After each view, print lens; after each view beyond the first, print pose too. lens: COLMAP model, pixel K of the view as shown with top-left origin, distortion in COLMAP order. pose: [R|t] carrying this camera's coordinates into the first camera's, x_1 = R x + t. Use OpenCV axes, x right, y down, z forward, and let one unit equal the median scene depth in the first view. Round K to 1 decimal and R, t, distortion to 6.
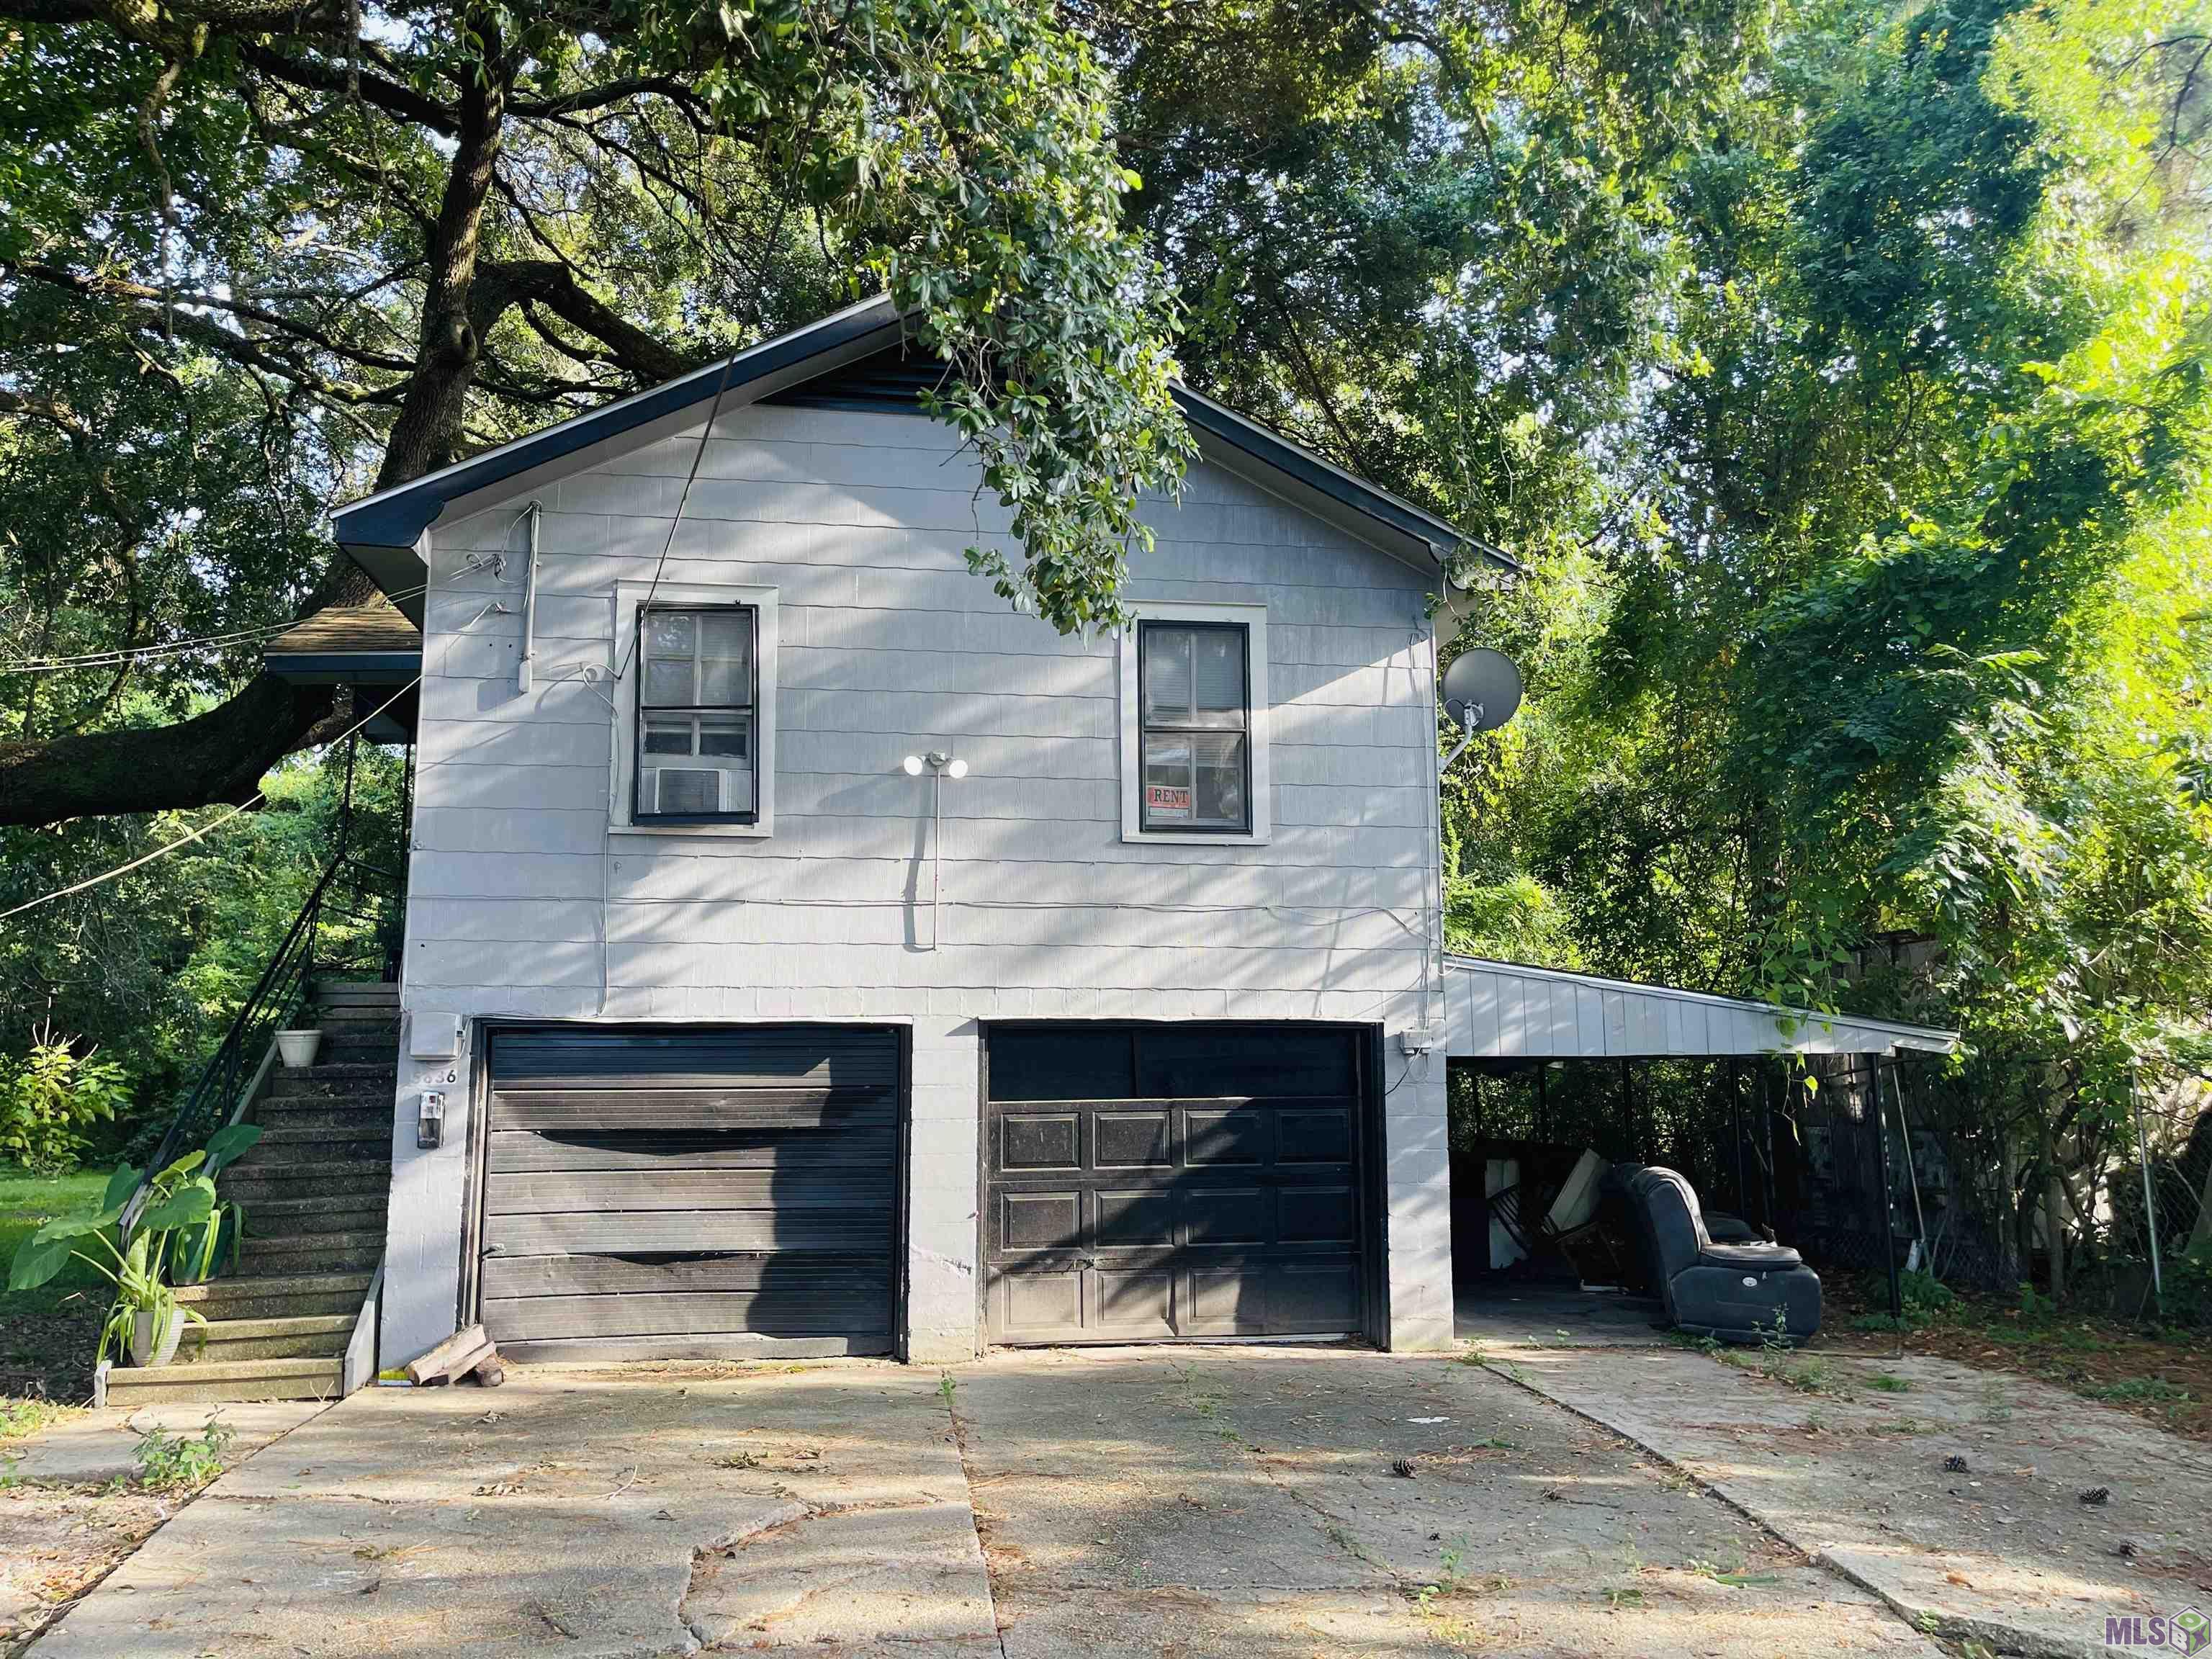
lens RADIAL K [[1668.1, 0, 1100.7], [0, 1668.1, 825.7], [0, 0, 1]] dist [0.074885, -0.102500]
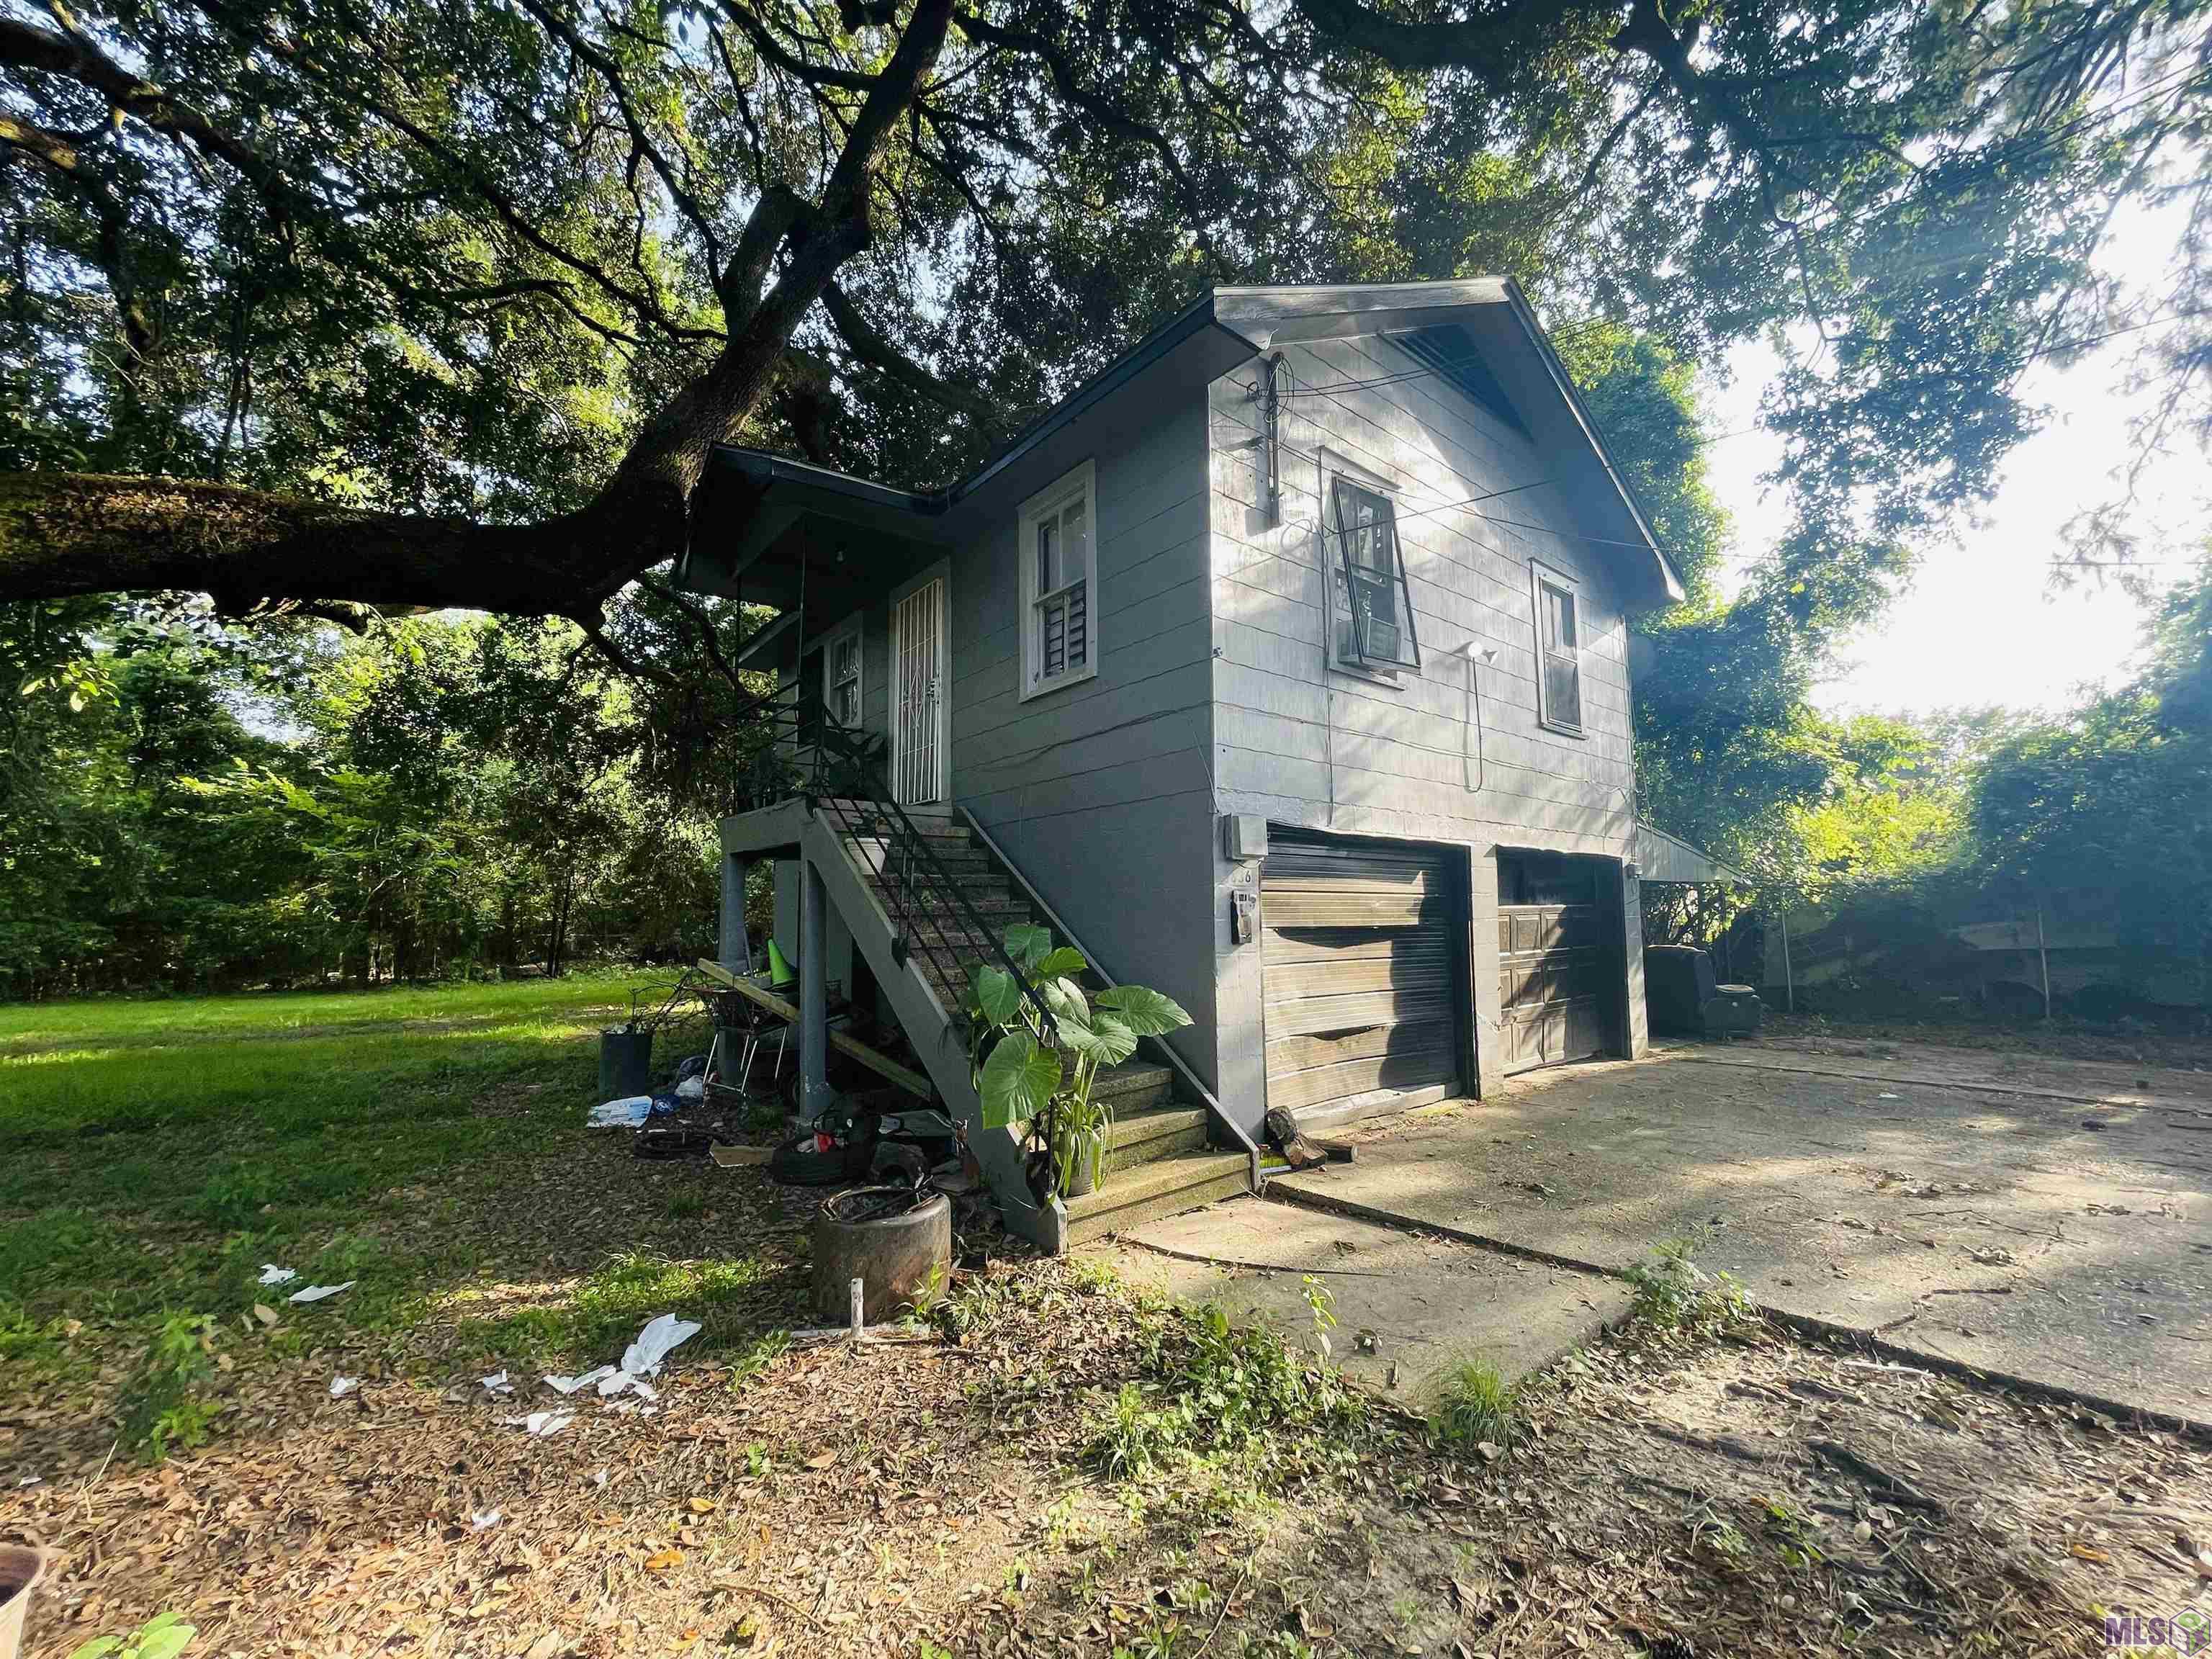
lens RADIAL K [[890.5, 0, 1096.7], [0, 890.5, 842.0], [0, 0, 1]] dist [0.000224, -0.000990]
pose [[0.857845, 0.039386, 0.512397, -0.704996], [-0.067599, 0.997043, 0.036534, 0.106399], [-0.509443, -0.065978, 0.857971, 0.536172]]
